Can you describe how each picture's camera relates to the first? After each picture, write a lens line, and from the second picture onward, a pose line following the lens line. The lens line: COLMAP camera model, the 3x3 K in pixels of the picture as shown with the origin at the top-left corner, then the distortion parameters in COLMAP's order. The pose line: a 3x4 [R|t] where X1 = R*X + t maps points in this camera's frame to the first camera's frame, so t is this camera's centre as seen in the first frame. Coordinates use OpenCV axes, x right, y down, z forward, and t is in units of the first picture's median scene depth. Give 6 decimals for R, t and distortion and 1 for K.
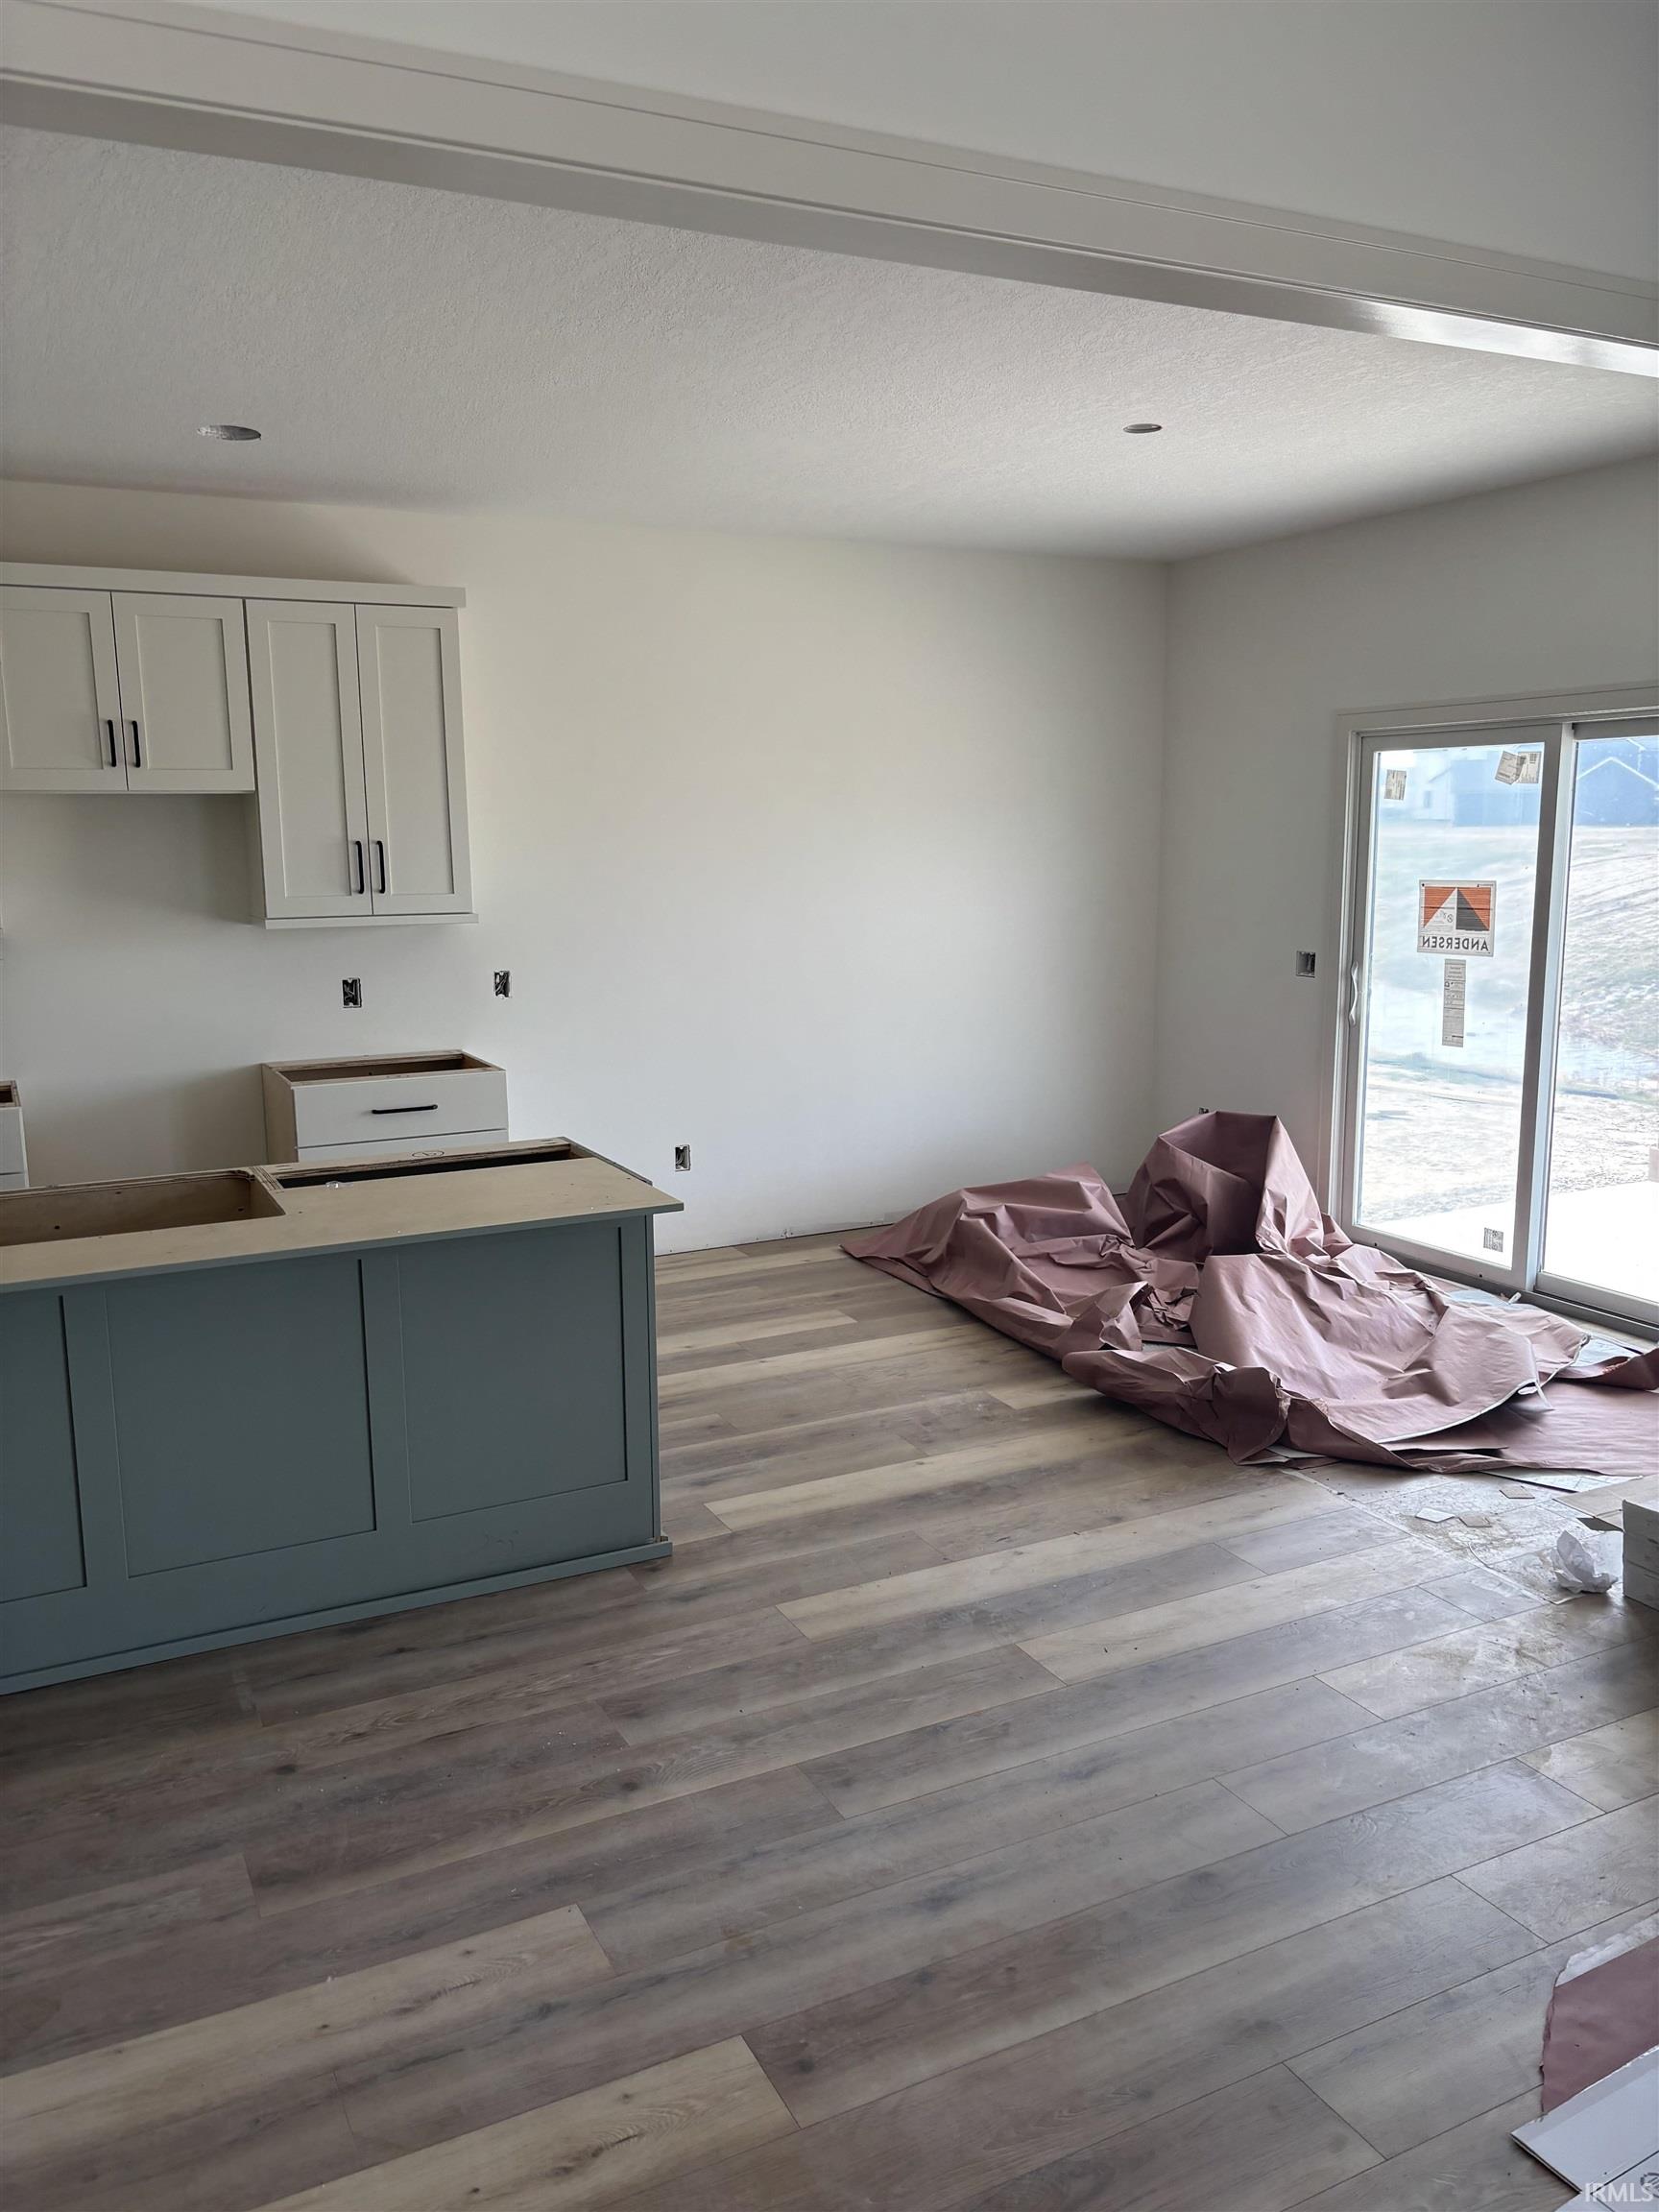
lens RADIAL K [[1637.7, 0, 854.6], [0, 1637.7, 1138.0], [0, 0, 1]] dist [0.028835, -0.031503]
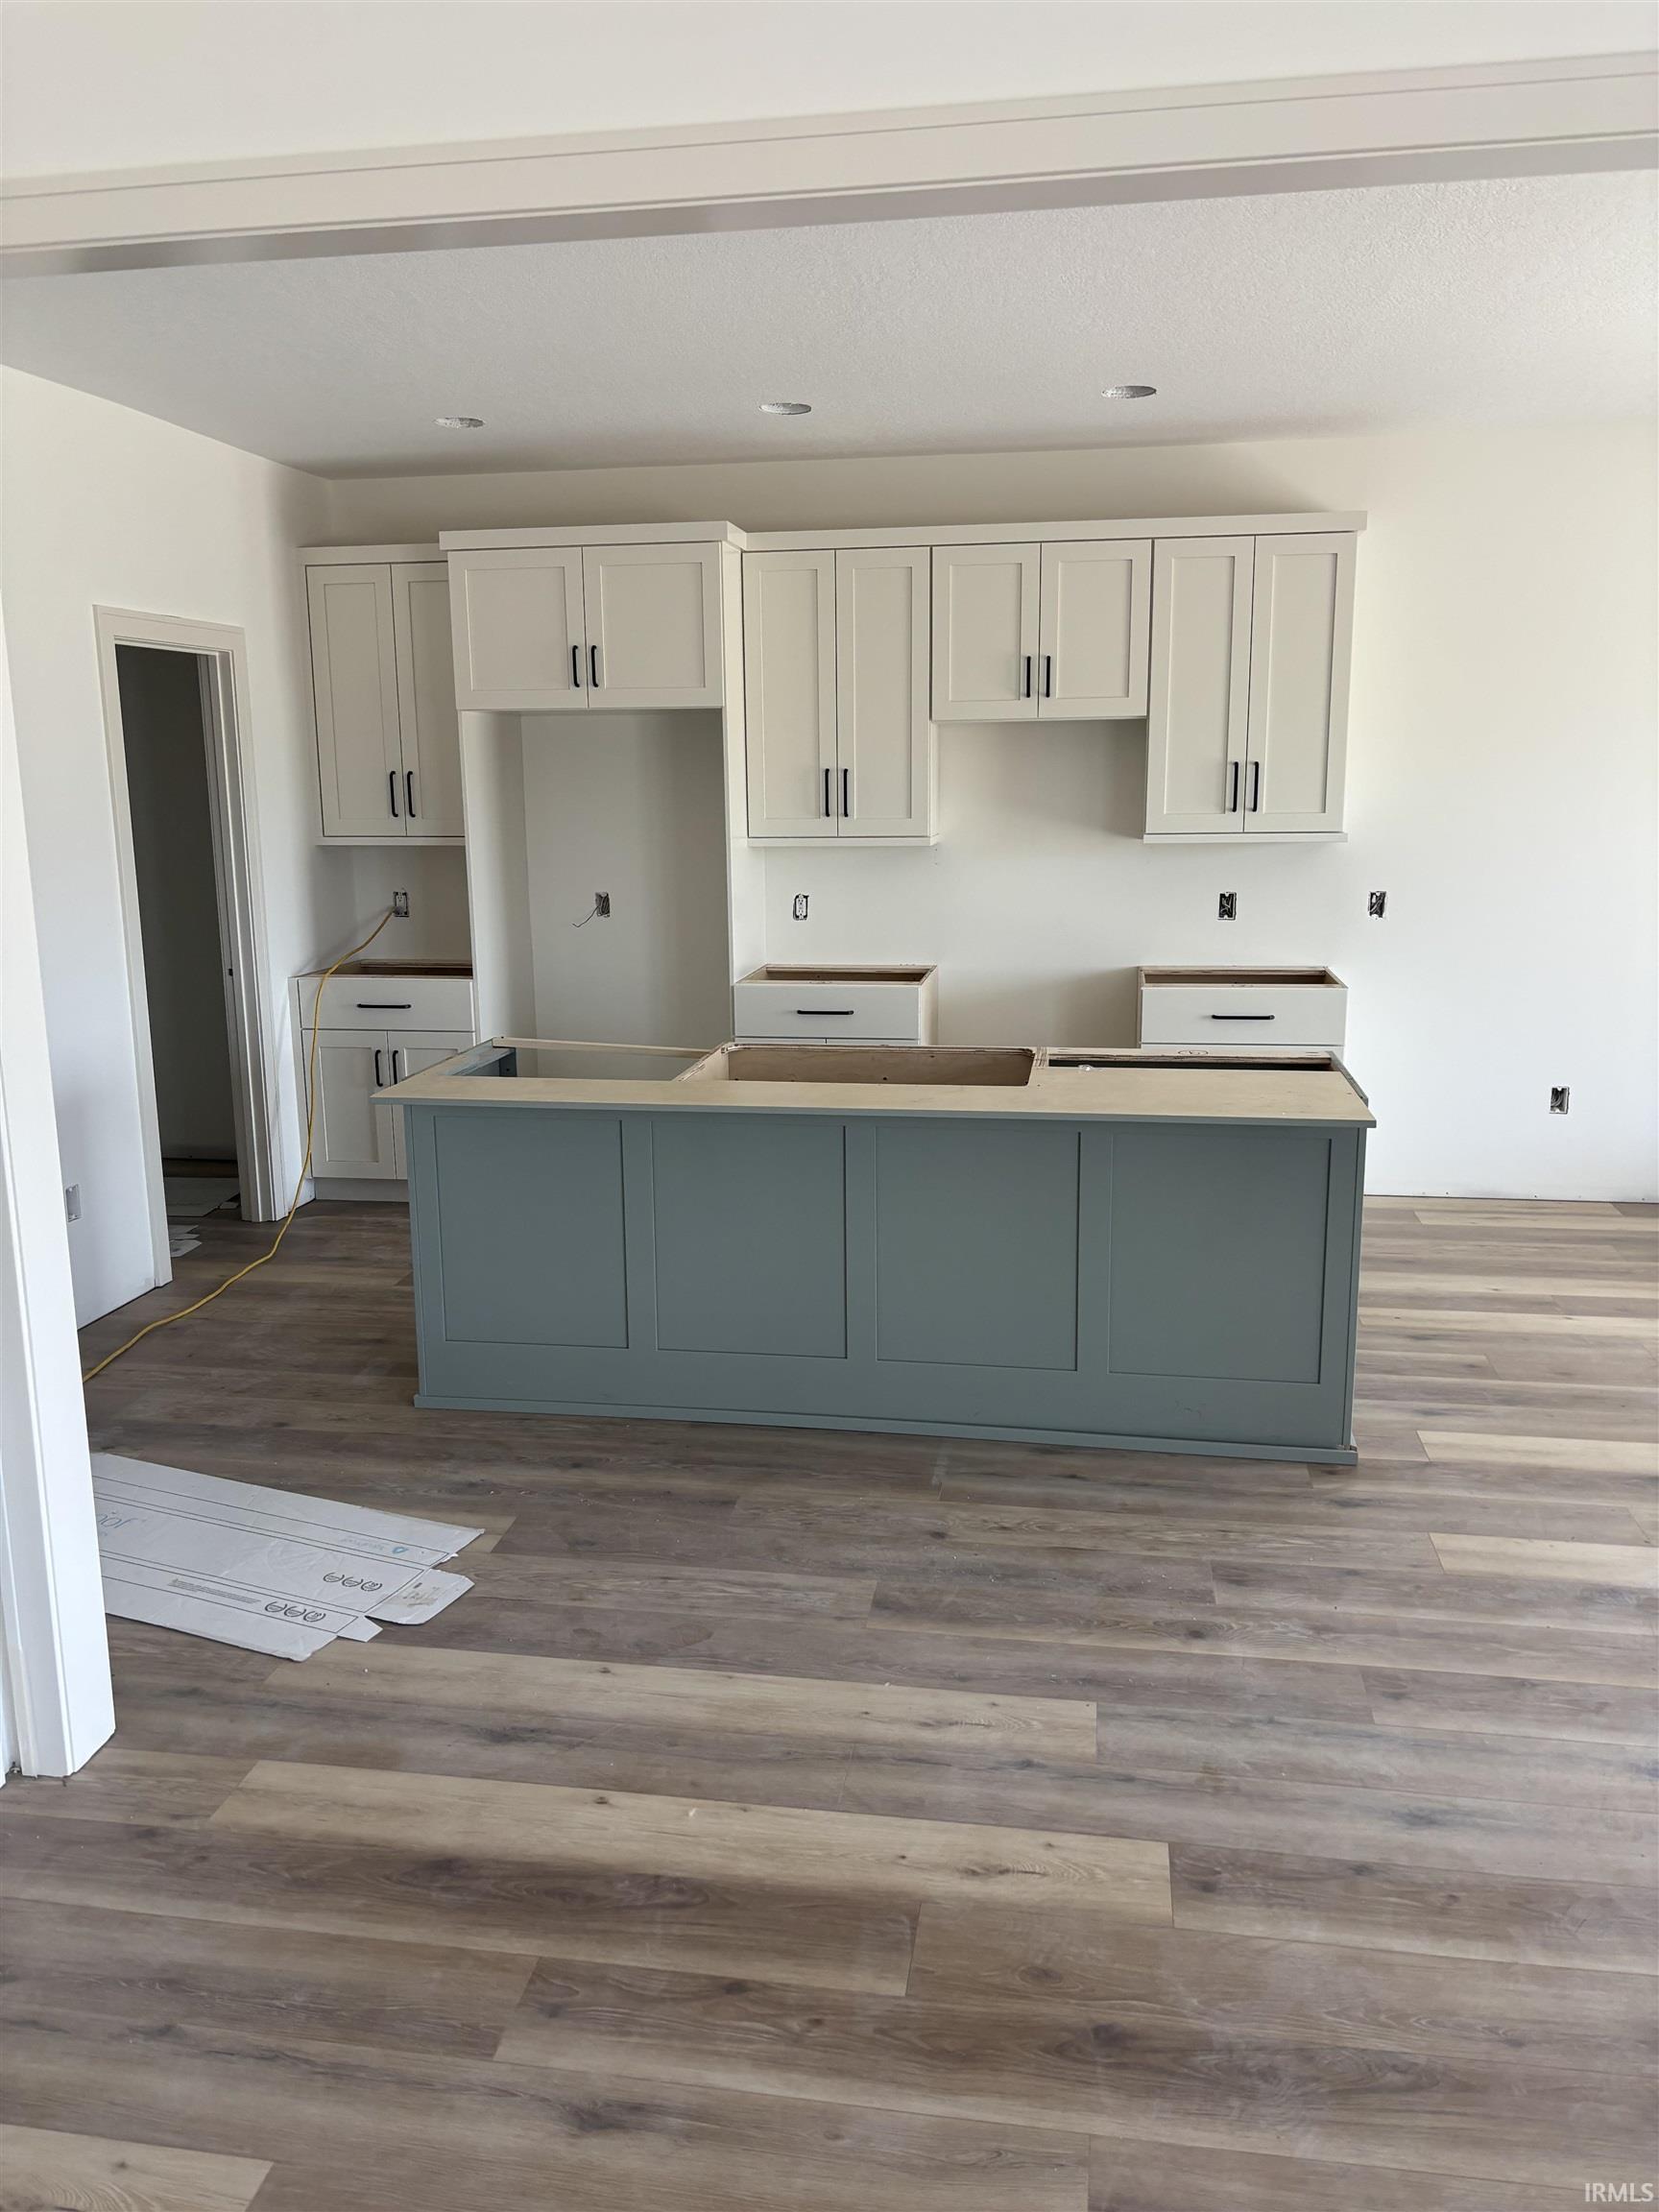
lens RADIAL K [[1637.7, 0, 834.2], [0, 1637.7, 1103.4], [0, 0, 1]] dist [0.028835, -0.031503]
pose [[0.810834, 0.120452, -0.572747, 0.222135], [-0.106853, 0.992612, 0.057481, 0.009332], [0.575439, 0.014592, 0.817714, -0.025429]]
